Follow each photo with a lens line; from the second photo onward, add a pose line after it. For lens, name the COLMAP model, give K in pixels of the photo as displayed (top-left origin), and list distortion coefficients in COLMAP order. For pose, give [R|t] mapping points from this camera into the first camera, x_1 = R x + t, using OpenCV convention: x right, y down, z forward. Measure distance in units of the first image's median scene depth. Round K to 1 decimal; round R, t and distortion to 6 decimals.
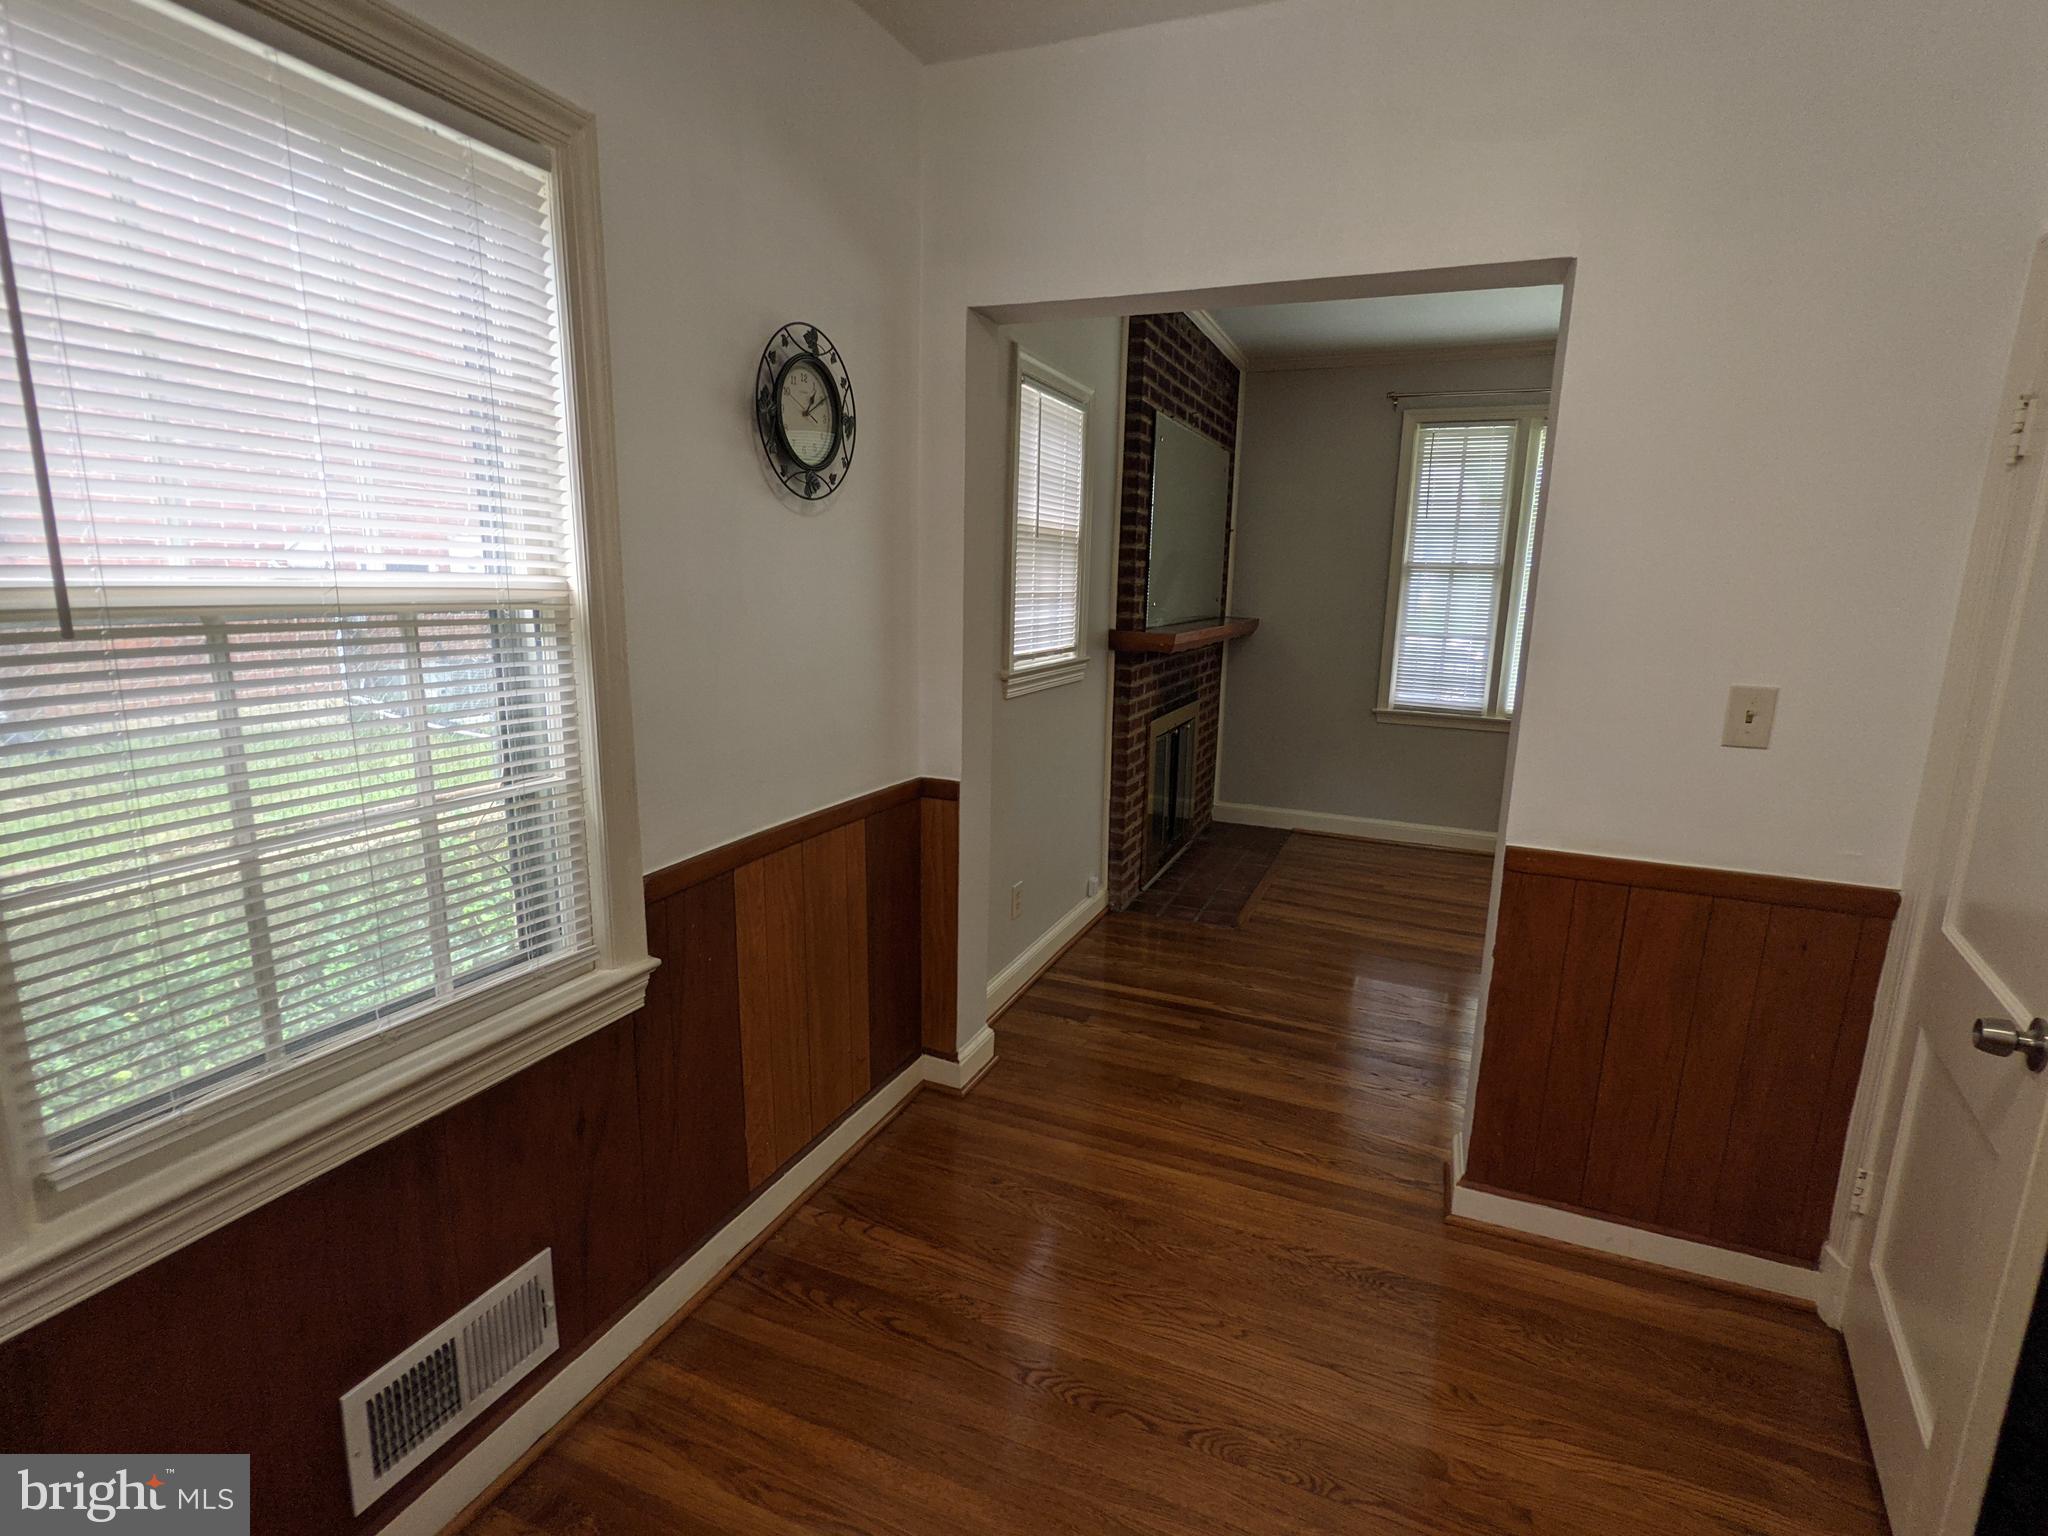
lens RADIAL K [[987.2, 0, 1023.1], [0, 987.2, 772.2], [0, 0, 1]] dist [-0.001862, 0.002038]
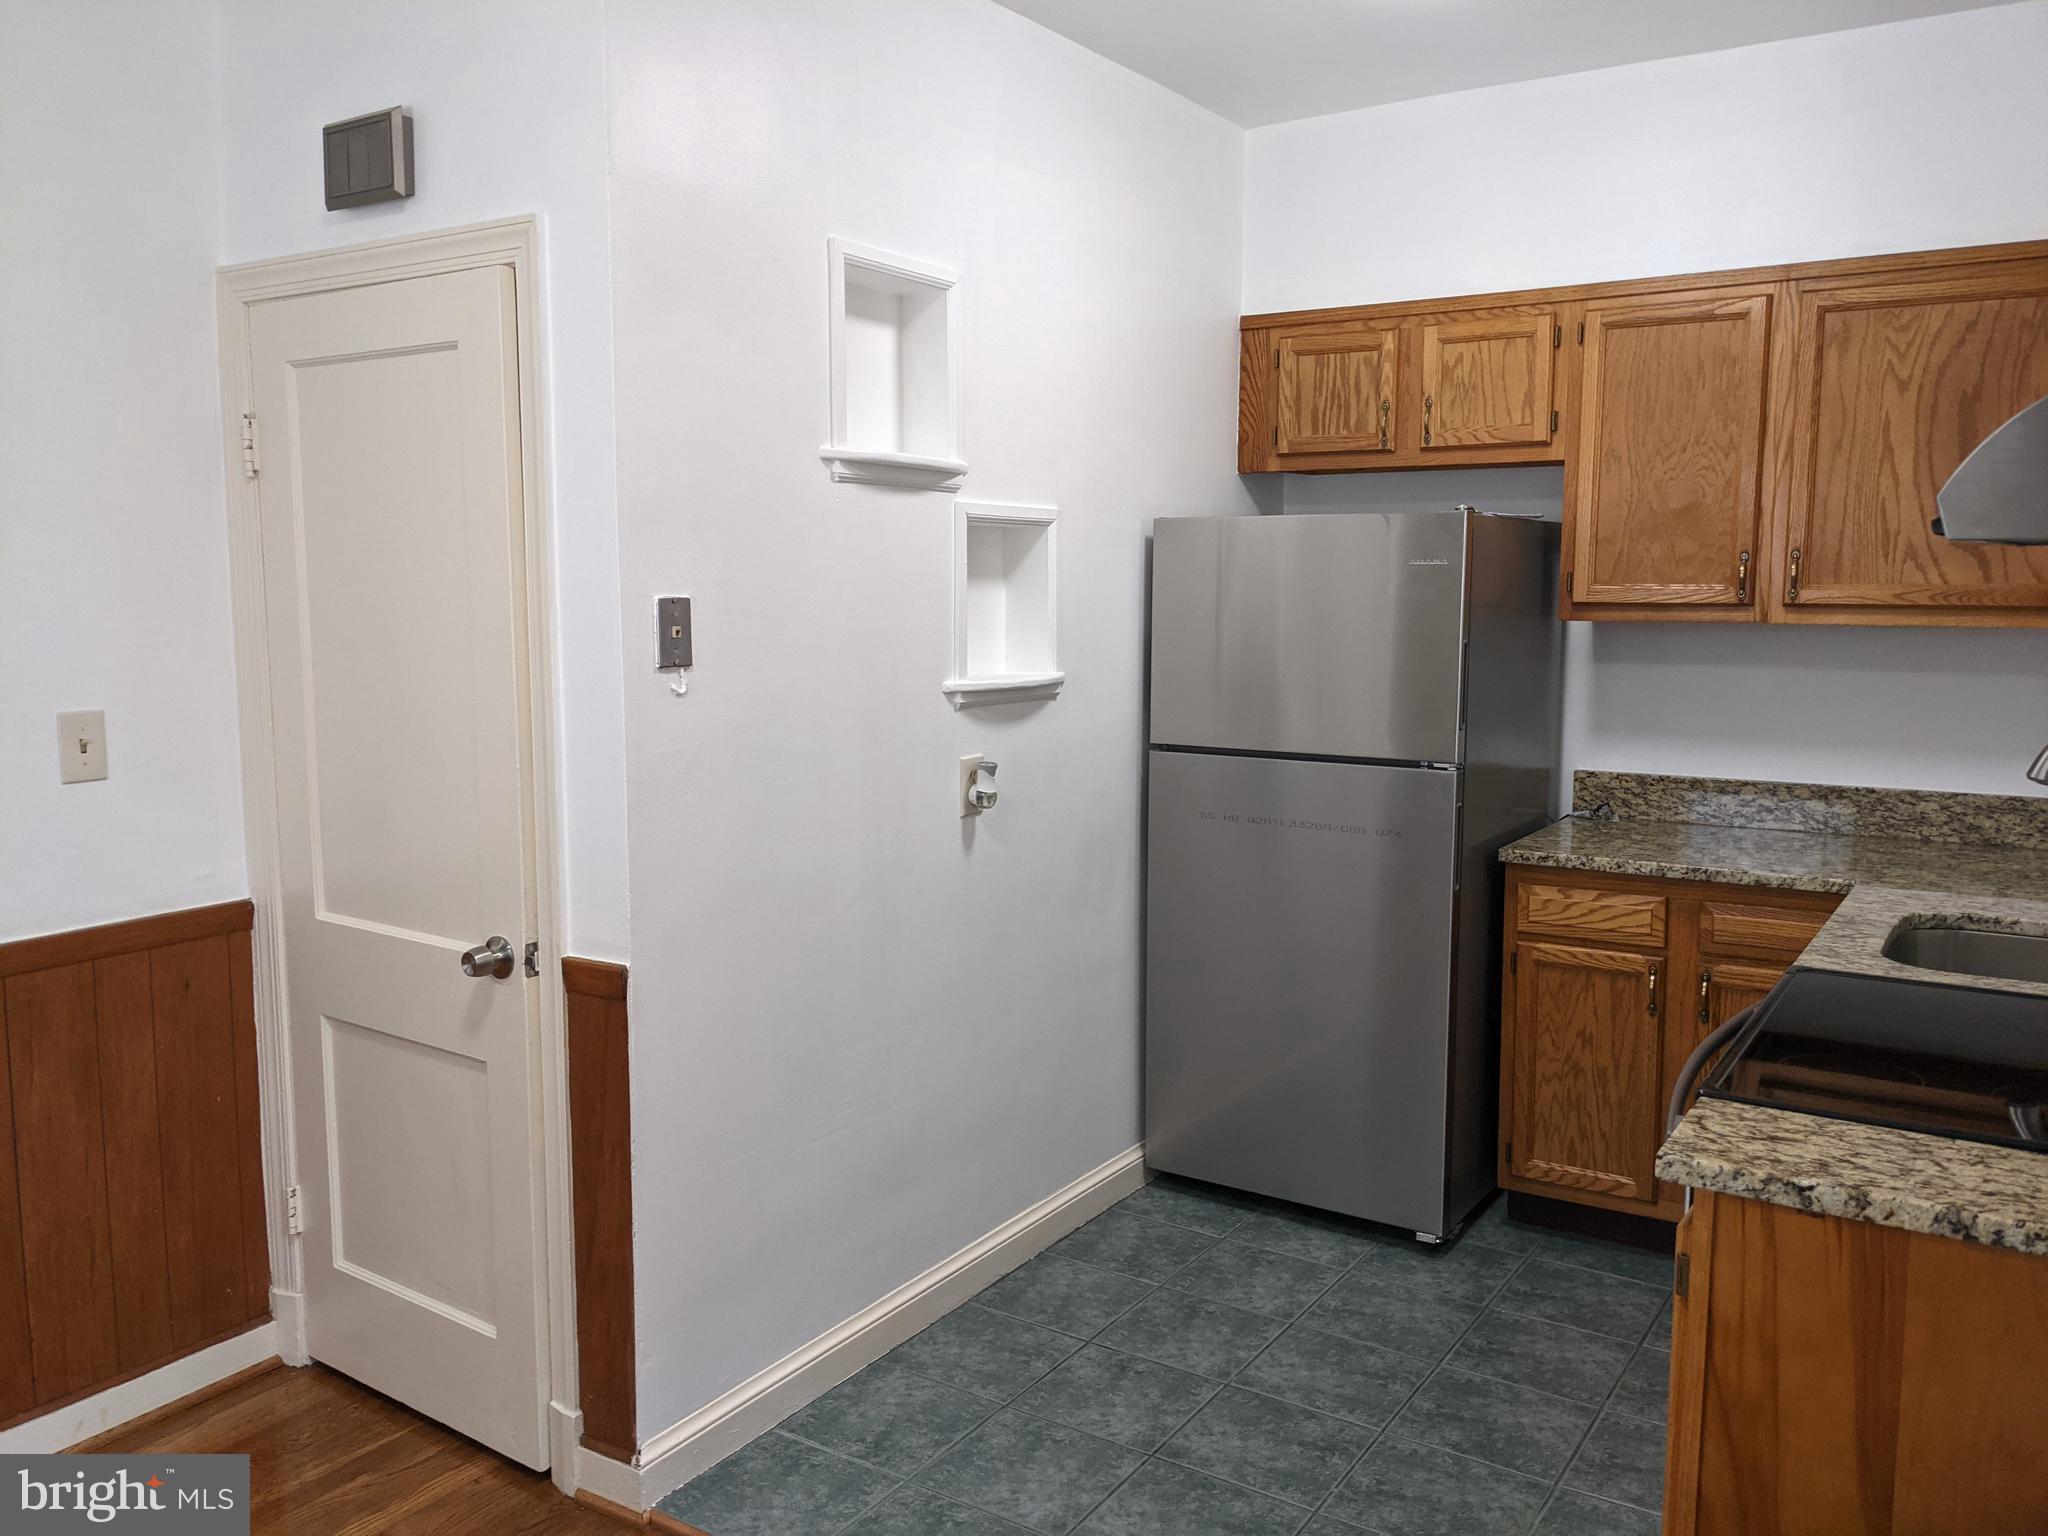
lens RADIAL K [[1615.2, 0, 980.7], [0, 1615.2, 756.1], [0, 0, 1]] dist [0.060770, -0.093548]
pose [[0.188012, -0.133496, 0.973052, -0.485479], [0.201245, 0.974936, 0.094870, -0.022548], [-0.961328, 0.177985, 0.210165, -0.057496]]
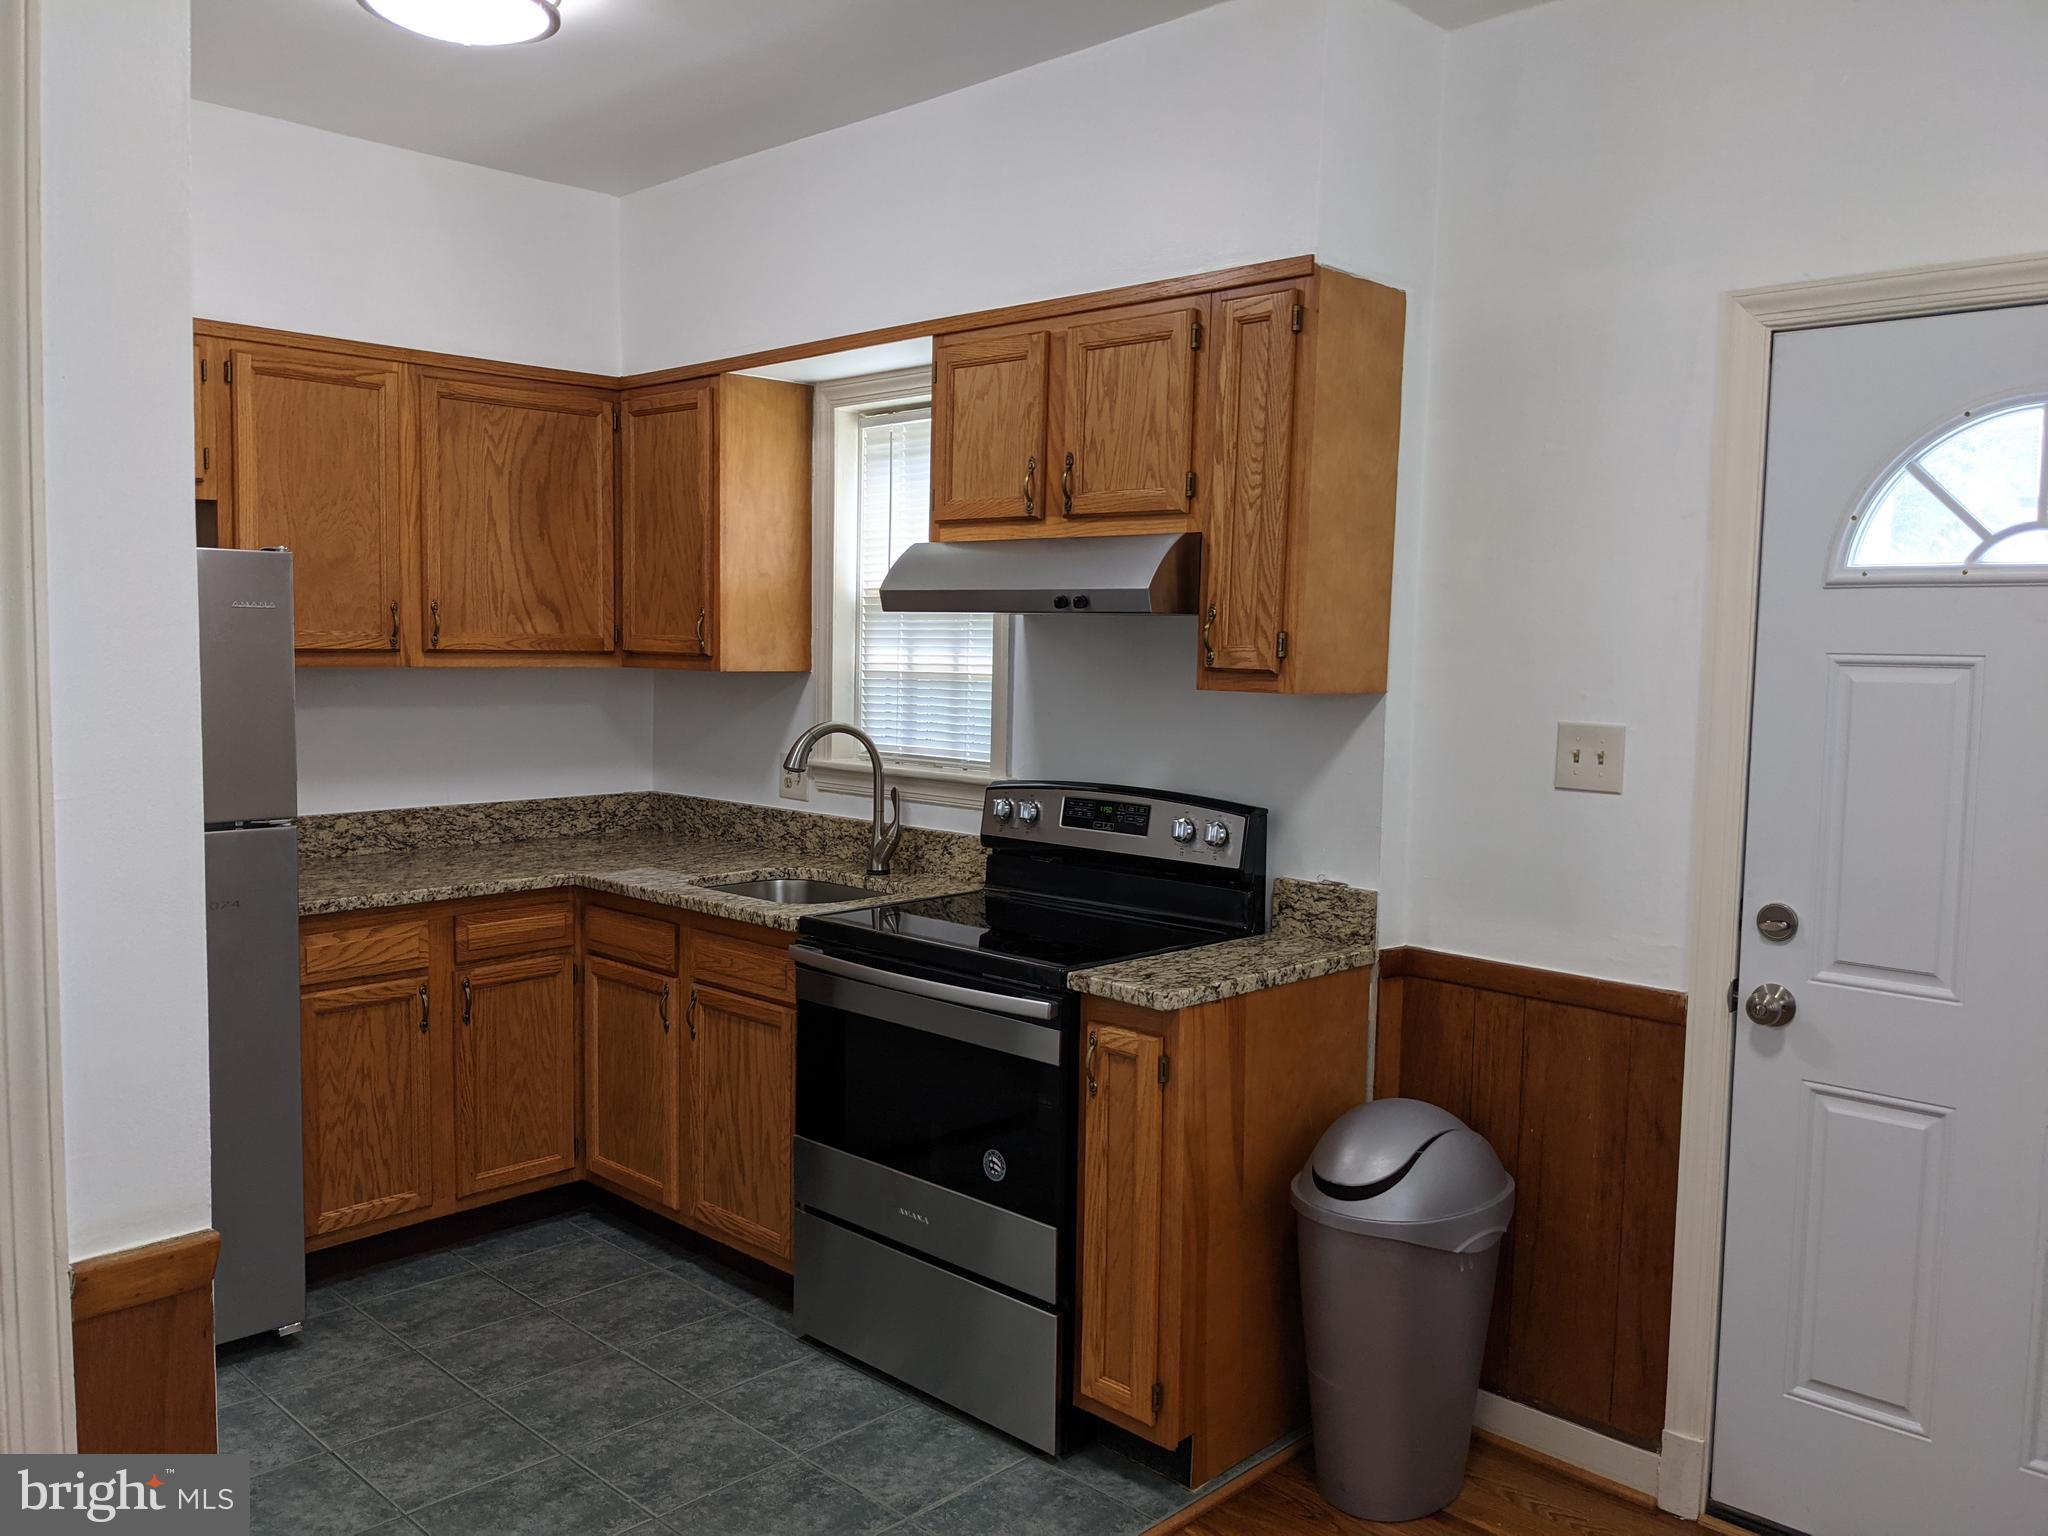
lens RADIAL K [[1615.2, 0, 991.0], [0, 1615.2, 770.2], [0, 0, 1]] dist [0.060770, -0.093548]
pose [[-0.929454, -0.067331, 0.362741, 0.029647], [0.036419, 0.961660, 0.271817, -0.210440], [-0.367135, 0.265852, -0.891367, 0.984945]]
